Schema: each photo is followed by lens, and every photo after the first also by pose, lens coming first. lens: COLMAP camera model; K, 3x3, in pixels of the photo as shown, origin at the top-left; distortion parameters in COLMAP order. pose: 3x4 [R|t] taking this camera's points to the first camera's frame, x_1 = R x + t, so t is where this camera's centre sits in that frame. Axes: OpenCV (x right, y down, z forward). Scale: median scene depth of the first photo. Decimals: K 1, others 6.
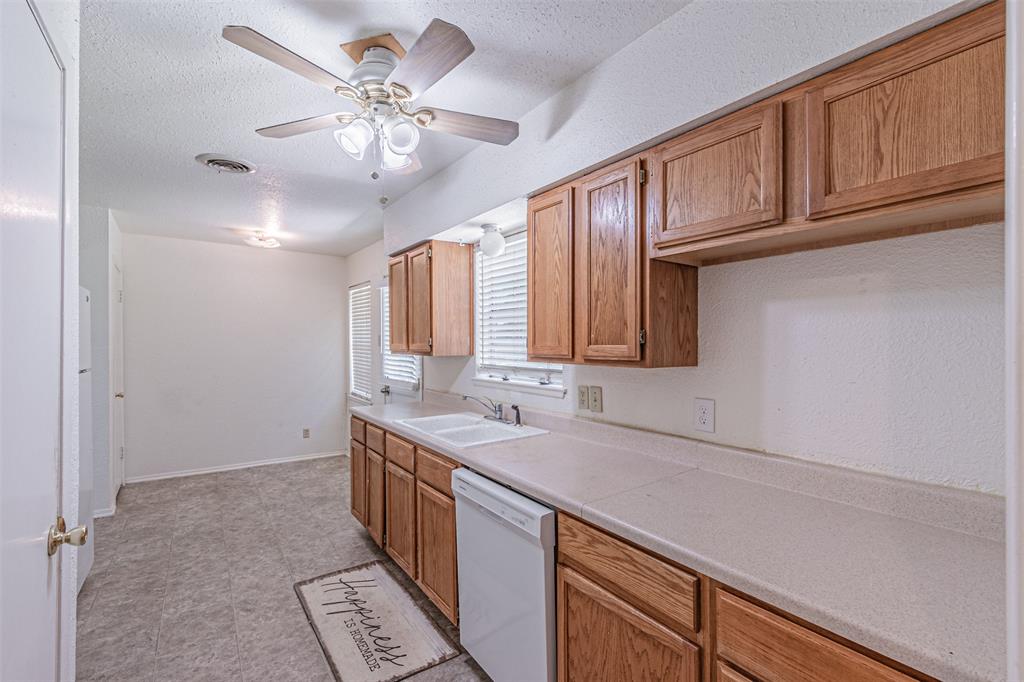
lens RADIAL K [[441.0, 0, 504.8], [0, 441.0, 345.0], [0, 0, 1]] dist [0.004146, -0.000586]
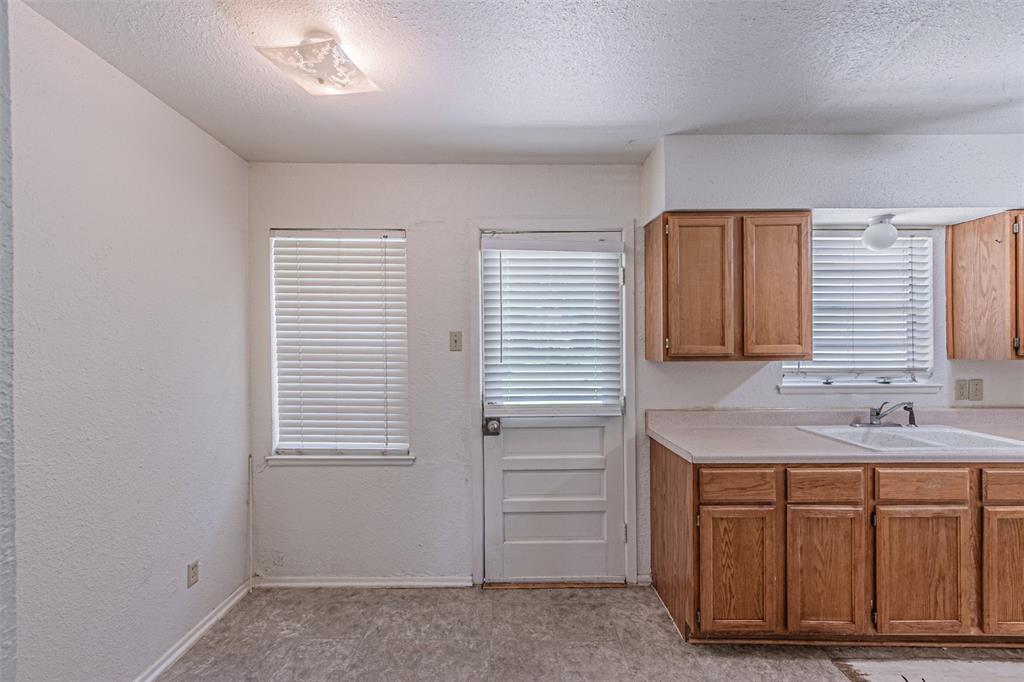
lens RADIAL K [[441.0, 0, 505.0], [0, 441.0, 345.3], [0, 0, 1]] dist [0.004146, -0.000586]
pose [[0.588349, -0.010389, 0.808540, -2.518785], [0.011085, 0.999927, 0.004782, -0.027465], [-0.808531, 0.006150, 0.588421, 2.215199]]
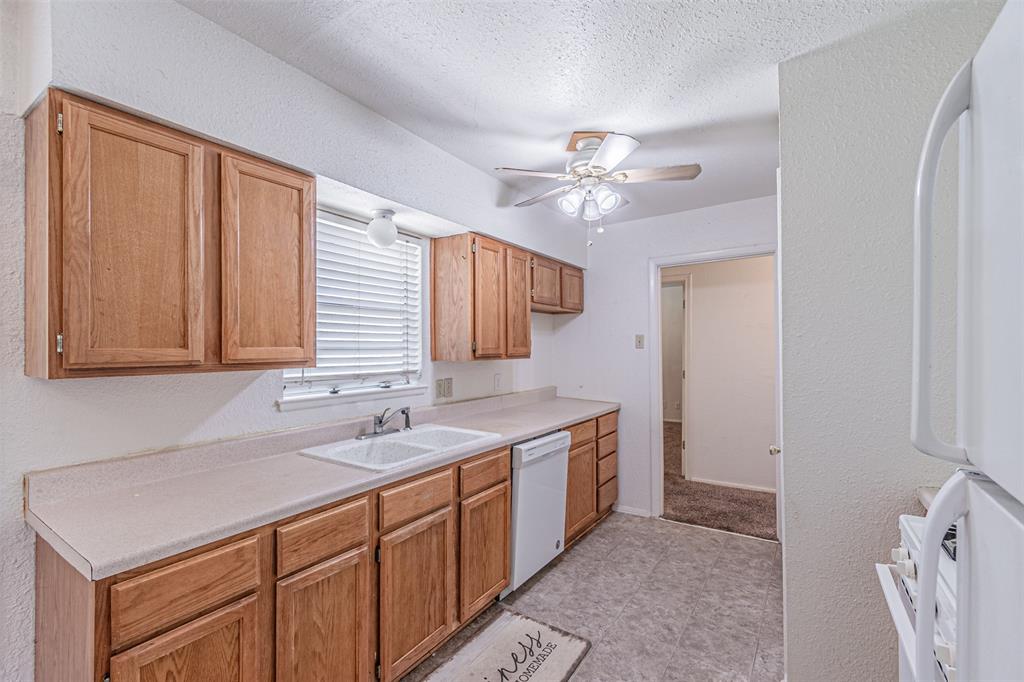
lens RADIAL K [[441.0, 0, 508.4], [0, 441.0, 342.7], [0, 0, 1]] dist [0.004146, -0.000586]
pose [[-0.354033, 0.005140, 0.935219, -1.881210], [0.004717, 0.999982, -0.003710, -0.014232], [-0.935221, 0.003099, -0.354051, 2.186247]]
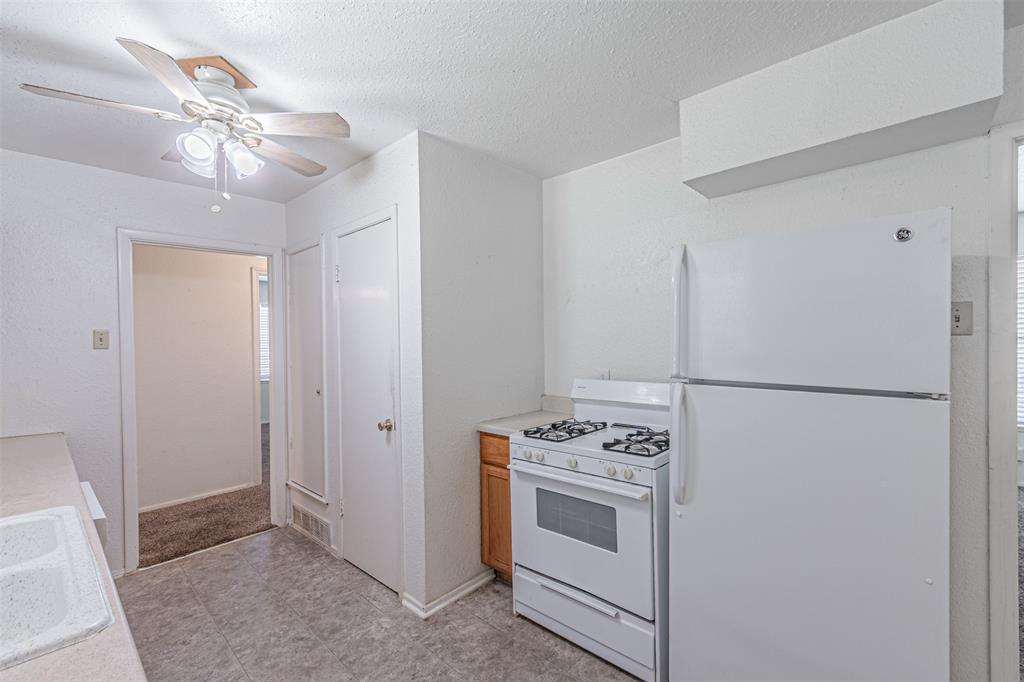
lens RADIAL K [[441.0, 0, 503.1], [0, 441.0, 341.3], [0, 0, 1]] dist [0.004146, -0.000586]
pose [[-0.981953, 0.005138, -0.189058, -1.282381], [0.005065, 0.999987, 0.000869, -0.011362], [0.189060, -0.000104, -0.981966, 2.541639]]
